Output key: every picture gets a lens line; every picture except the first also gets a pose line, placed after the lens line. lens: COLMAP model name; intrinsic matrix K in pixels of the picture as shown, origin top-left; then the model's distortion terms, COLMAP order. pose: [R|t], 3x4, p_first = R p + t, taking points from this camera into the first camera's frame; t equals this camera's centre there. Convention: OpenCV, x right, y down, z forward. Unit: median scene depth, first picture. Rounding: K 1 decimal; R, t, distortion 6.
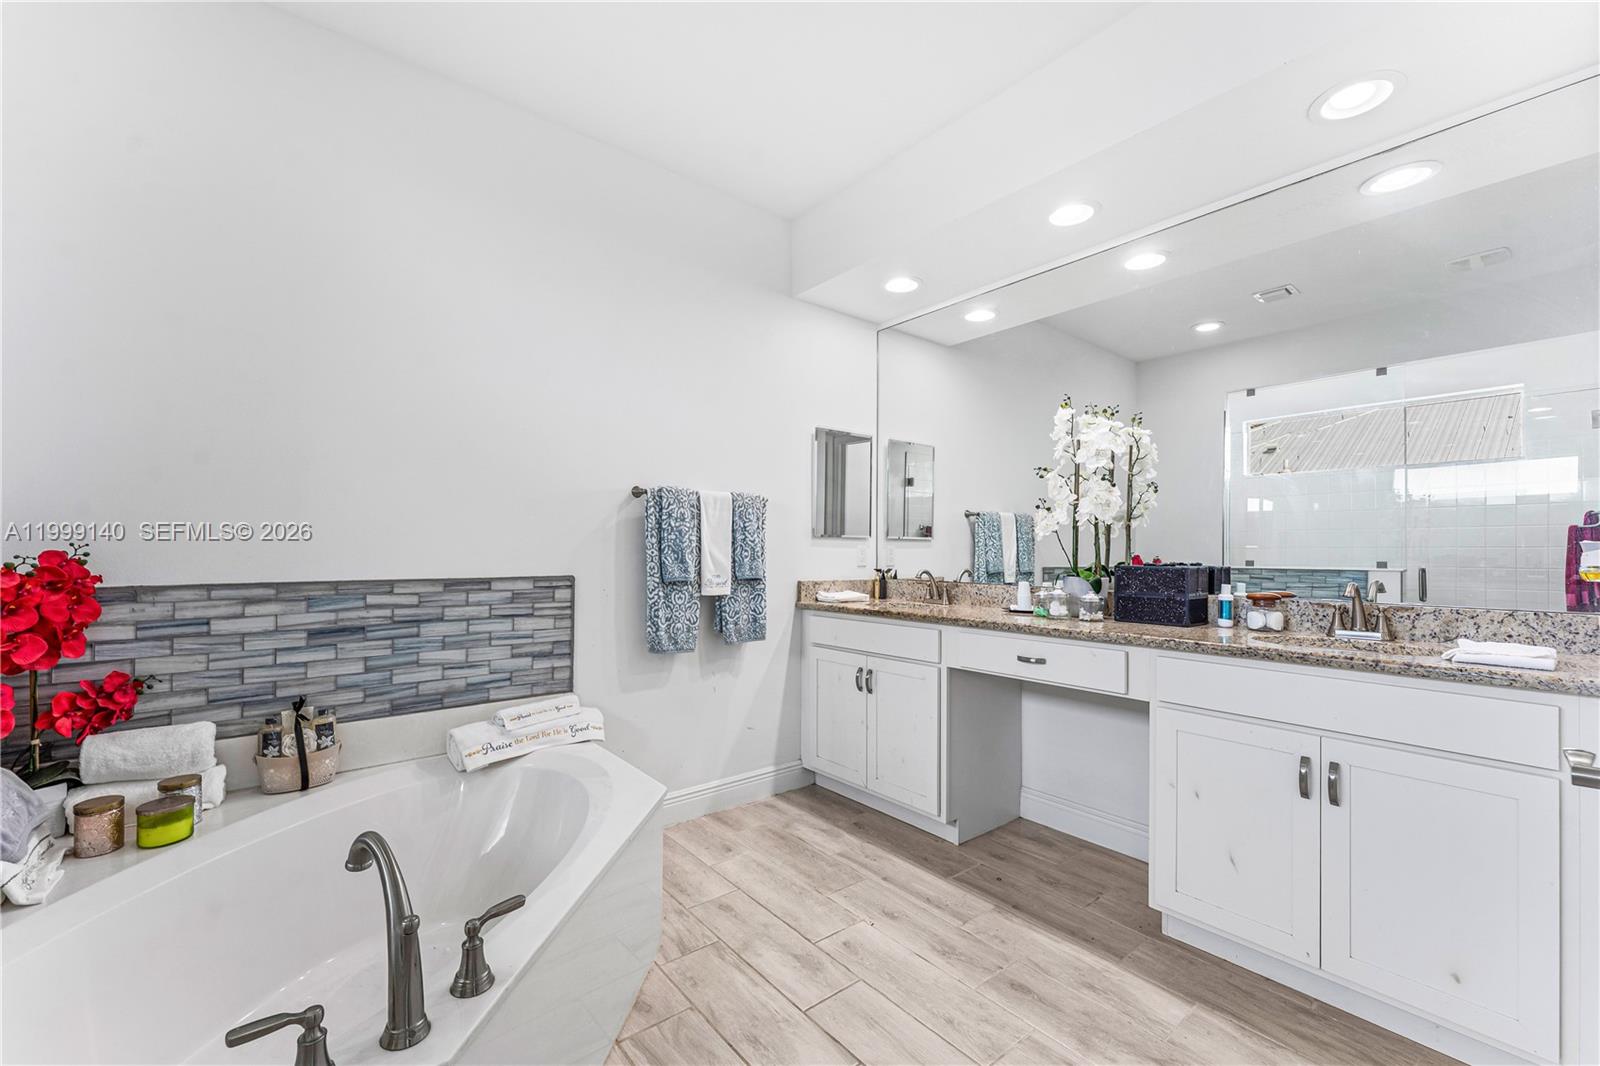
lens RADIAL K [[650.0, 0, 803.0], [0, 650.0, 555.9], [0, 0, 1]] dist [-0.003725, -0.000238]
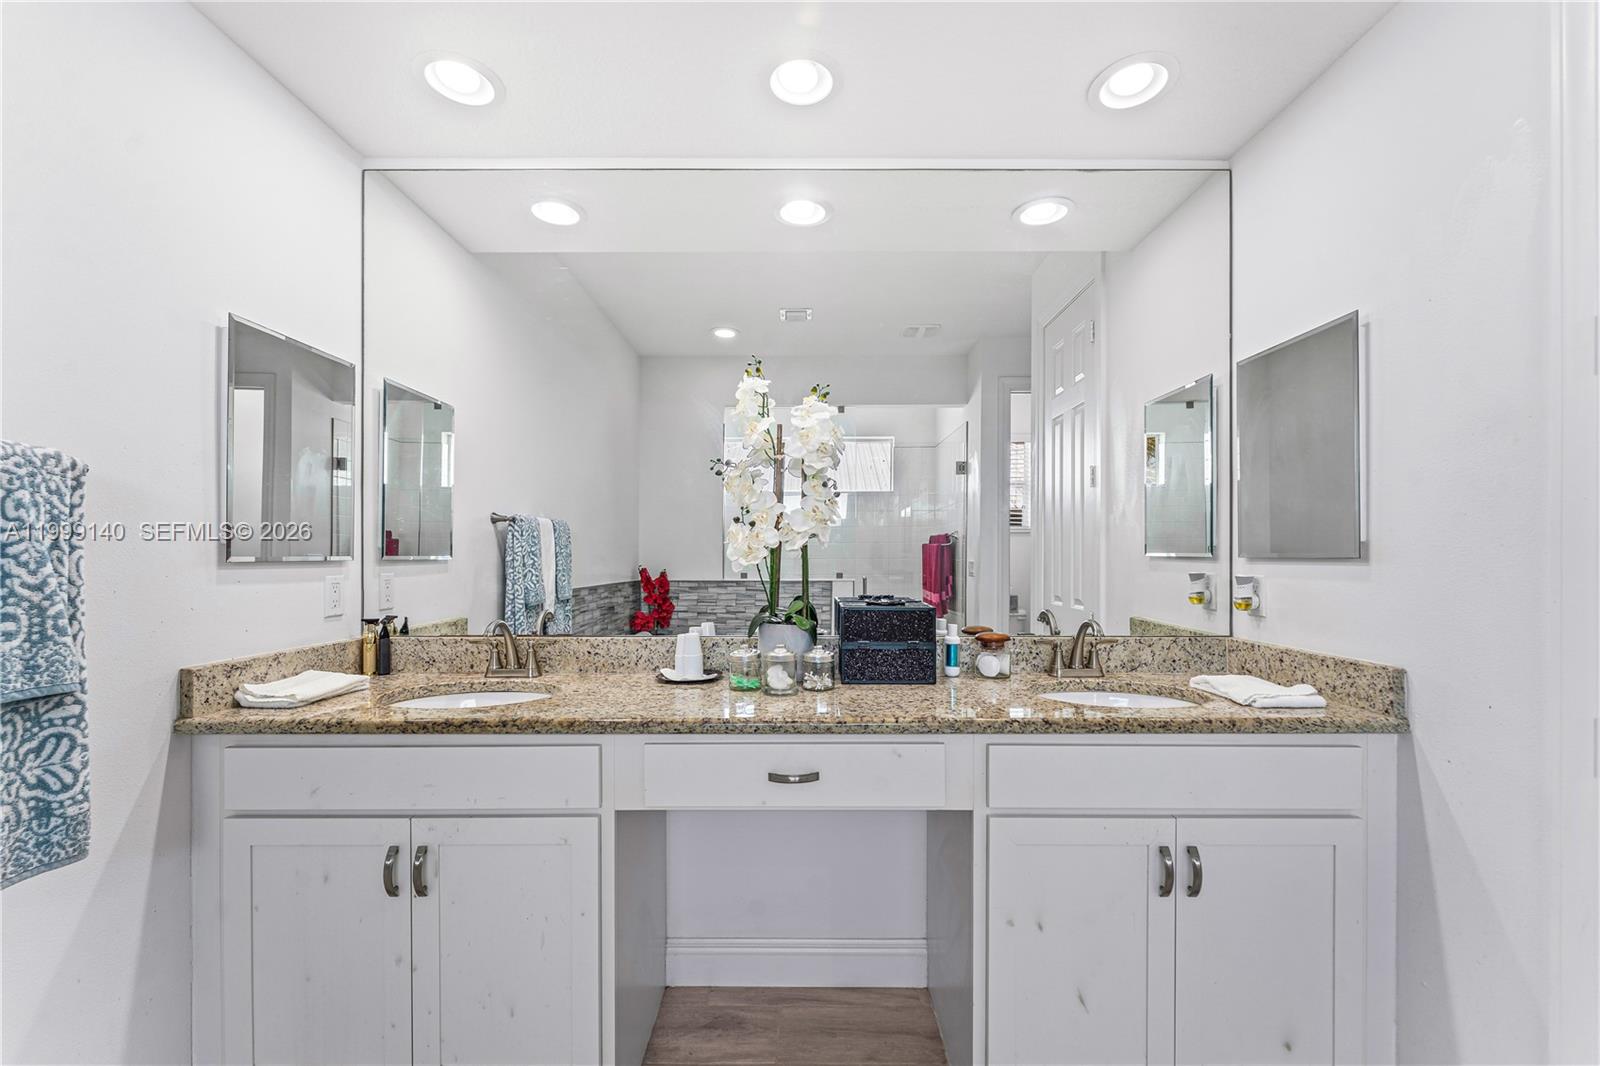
lens RADIAL K [[650.0, 0, 803.0], [0, 650.0, 555.9], [0, 0, 1]] dist [-0.003725, -0.000238]
pose [[0.634350, -0.007204, 0.773012, -0.082447], [0.008155, 0.999963, 0.002628, -0.035445], [-0.773003, 0.004637, 0.634385, 0.467908]]
